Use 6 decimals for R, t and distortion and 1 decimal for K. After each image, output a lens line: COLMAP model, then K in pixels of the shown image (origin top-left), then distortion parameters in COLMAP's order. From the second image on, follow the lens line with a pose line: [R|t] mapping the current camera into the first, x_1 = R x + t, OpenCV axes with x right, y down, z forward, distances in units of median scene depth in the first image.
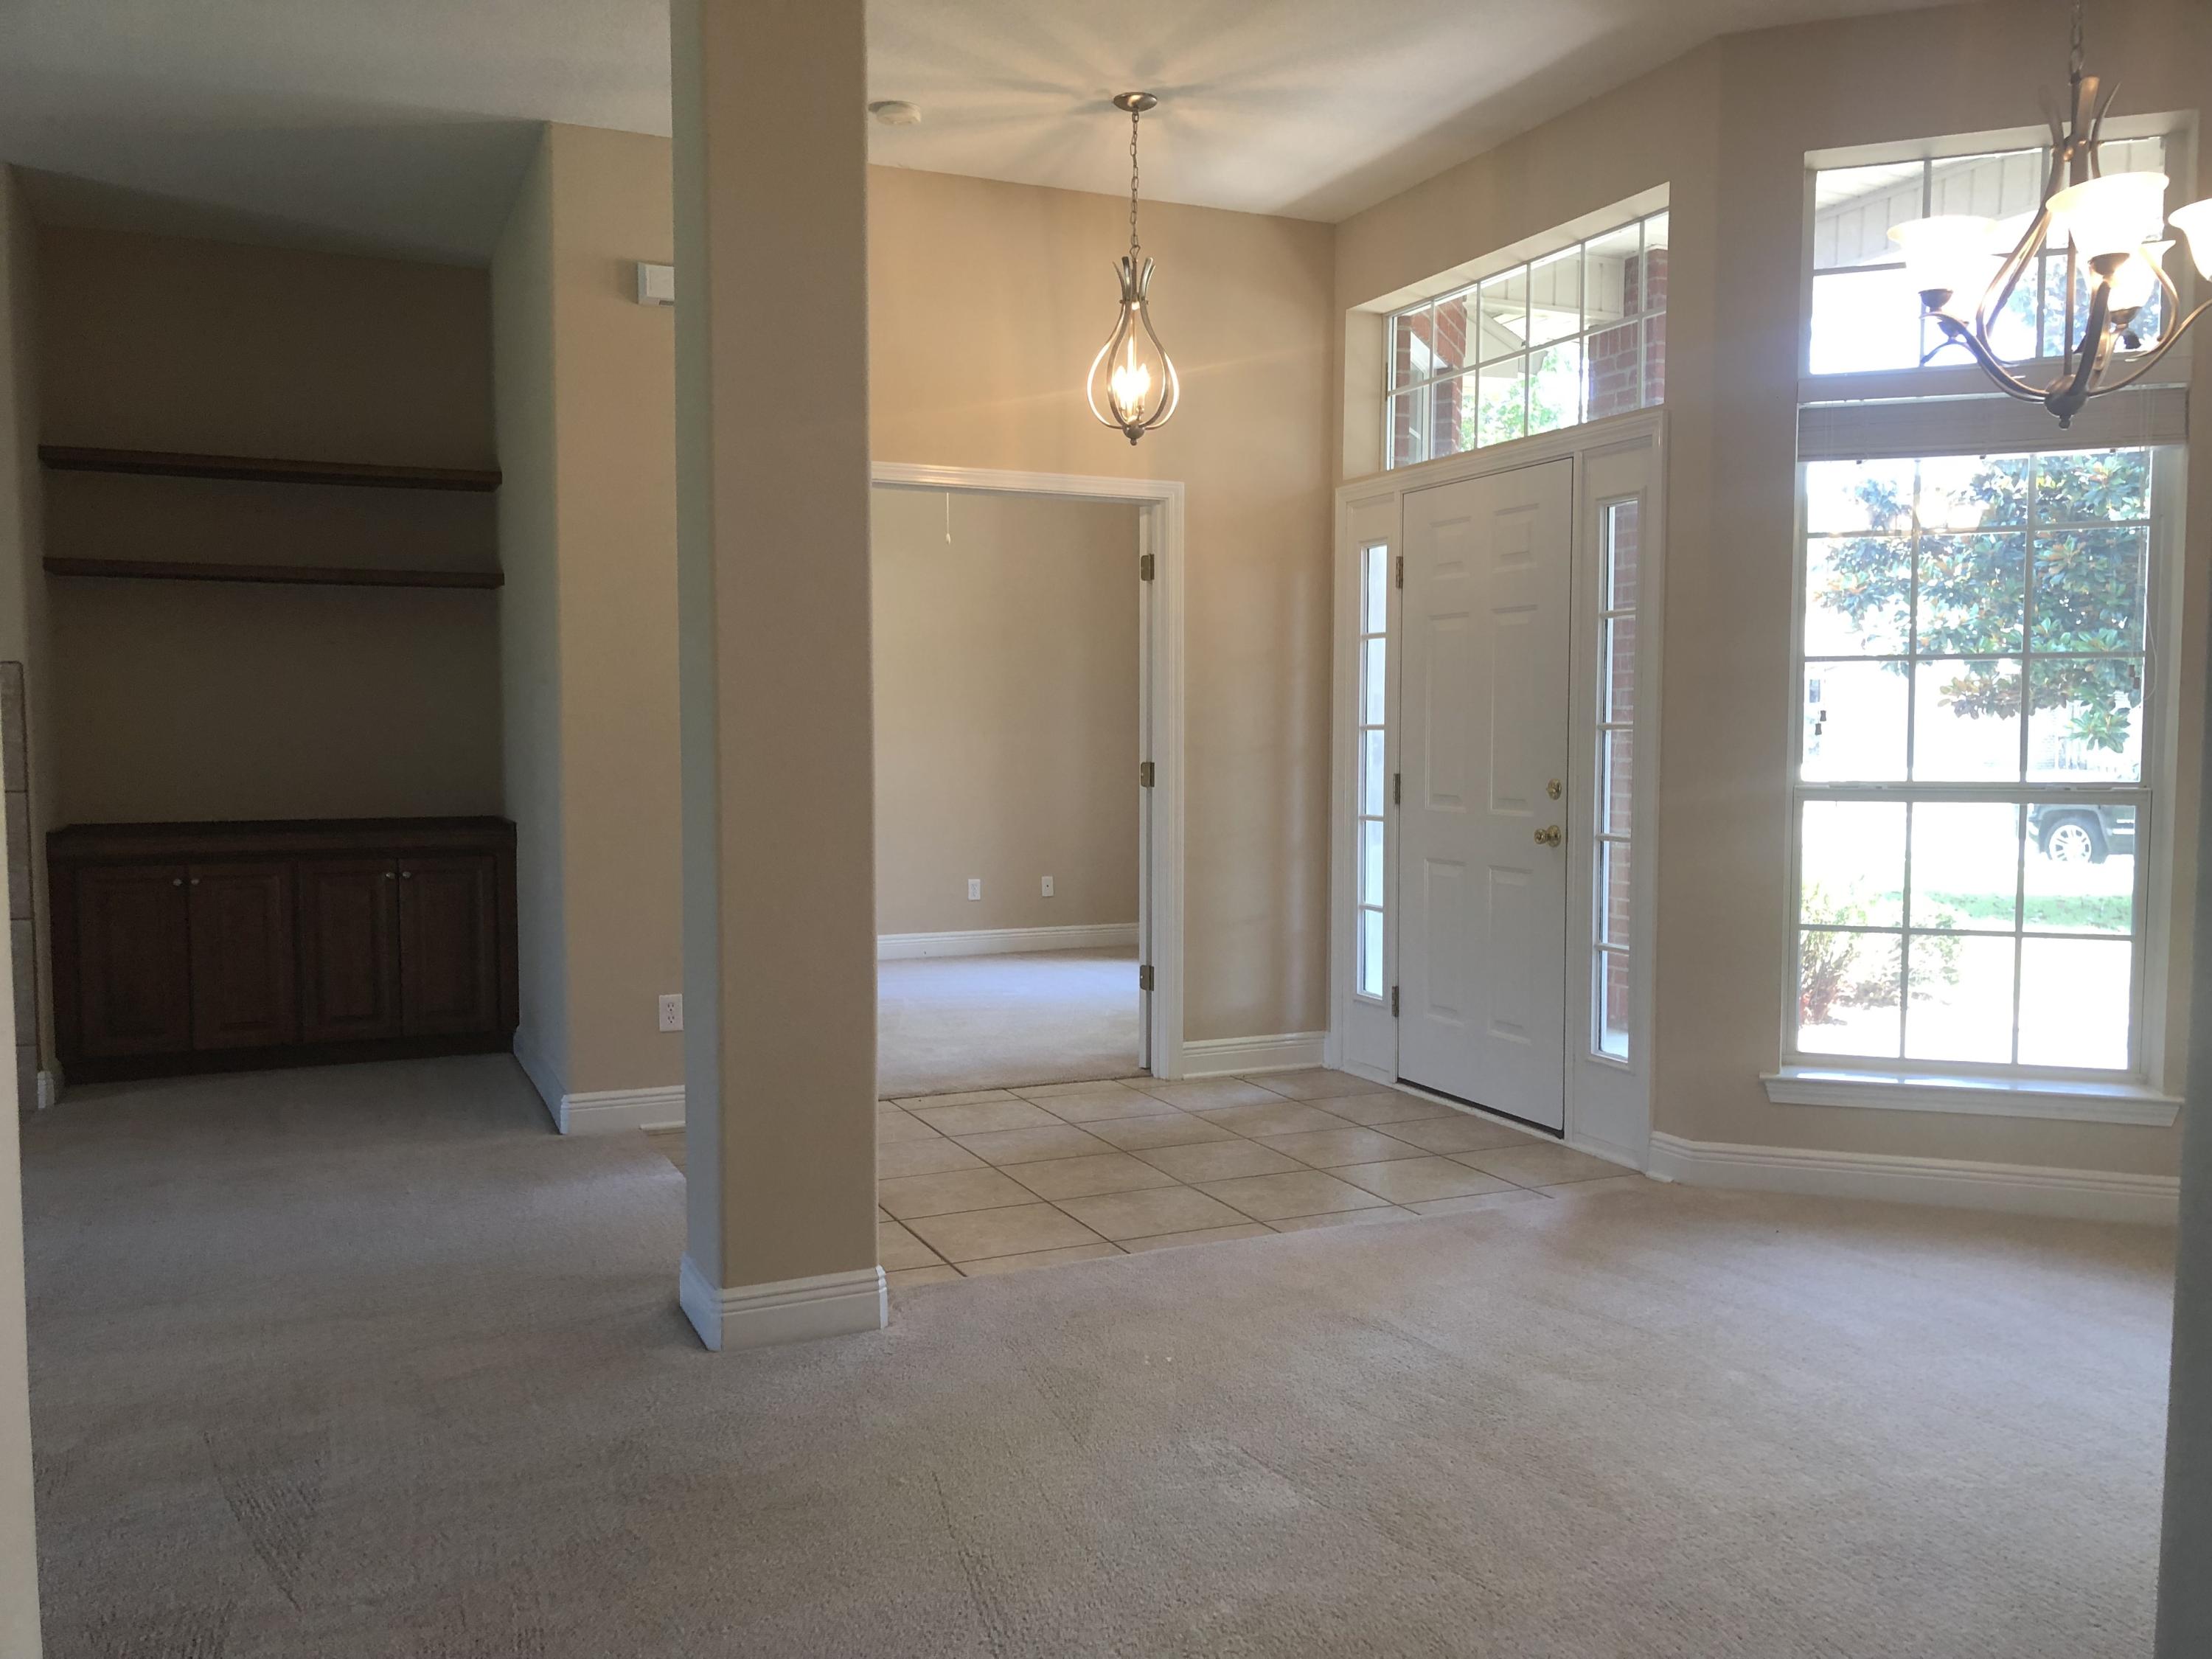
lens RADIAL K [[1789.0, 0, 1106.0], [0, 1789.0, 829.5], [0, 0, 1]] dist [0.044429, -0.077490]
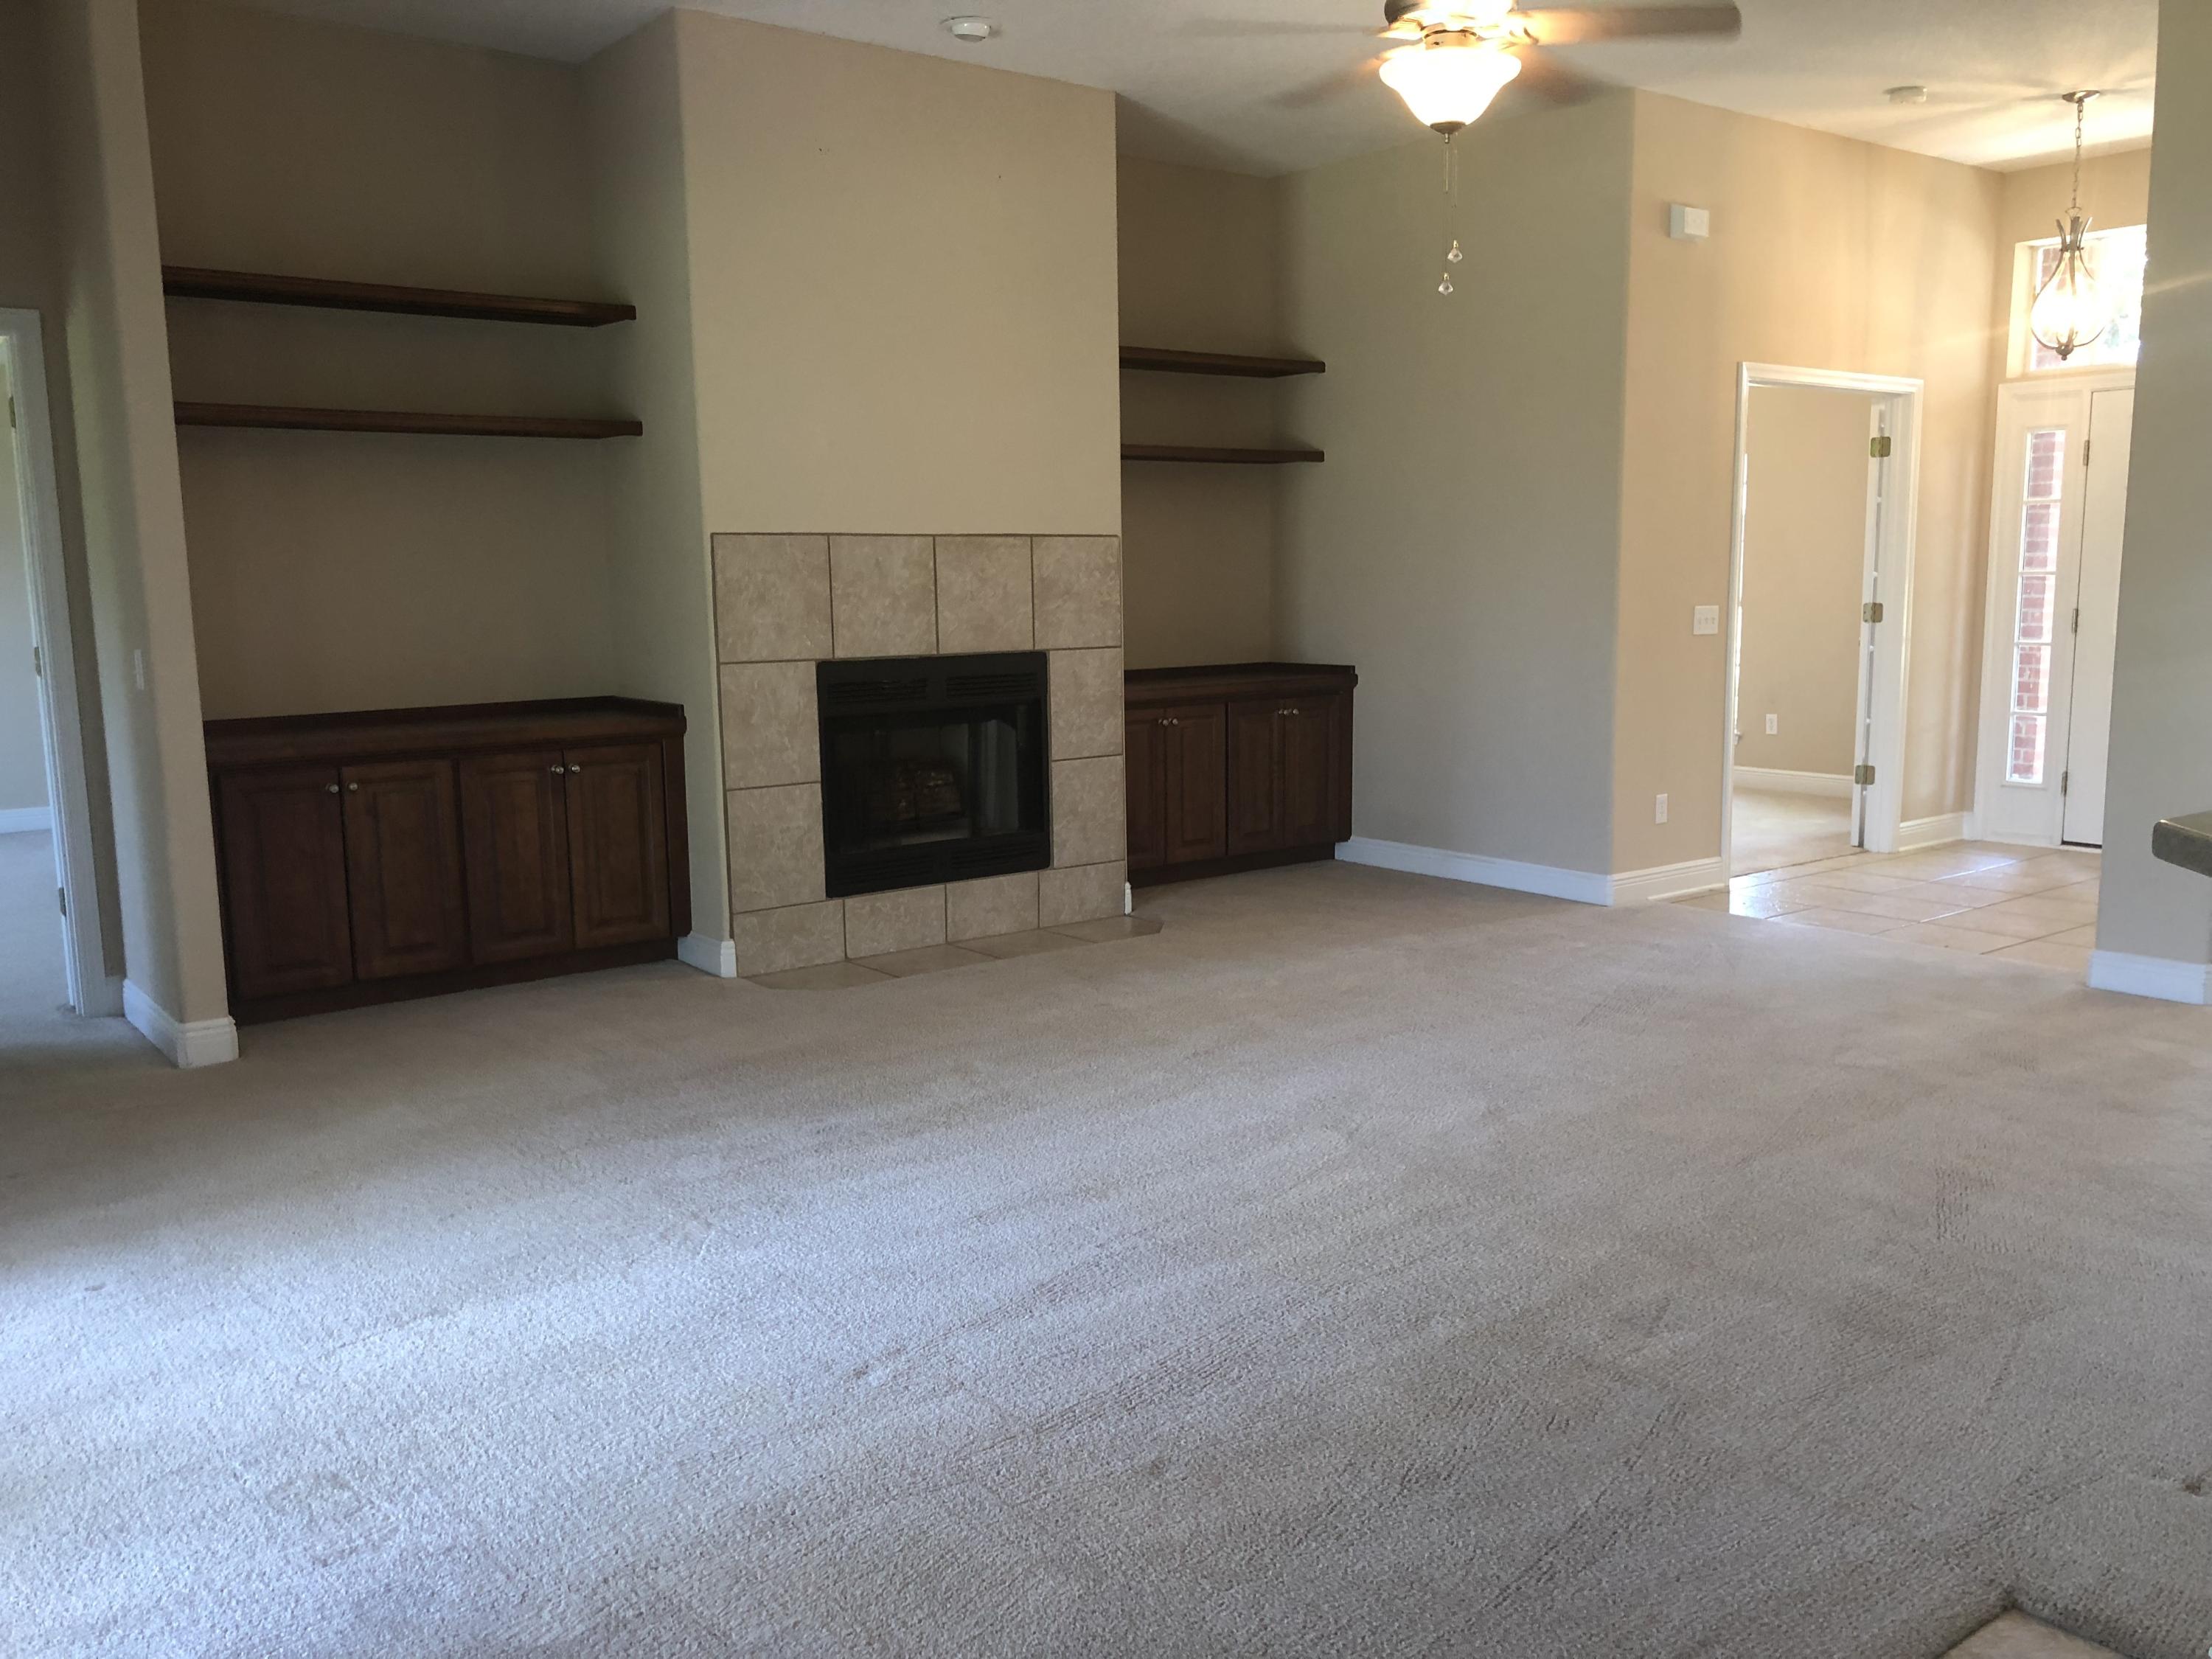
lens RADIAL K [[1830.6, 0, 1106.0], [0, 1830.6, 773.8], [0, 0, 1]] dist [0.036472, -0.013673]
pose [[0.972851, -0.037205, 0.228423, -0.816866], [0.024774, 0.998064, 0.057050, -0.004668], [-0.230103, -0.049843, 0.971889, -0.144450]]
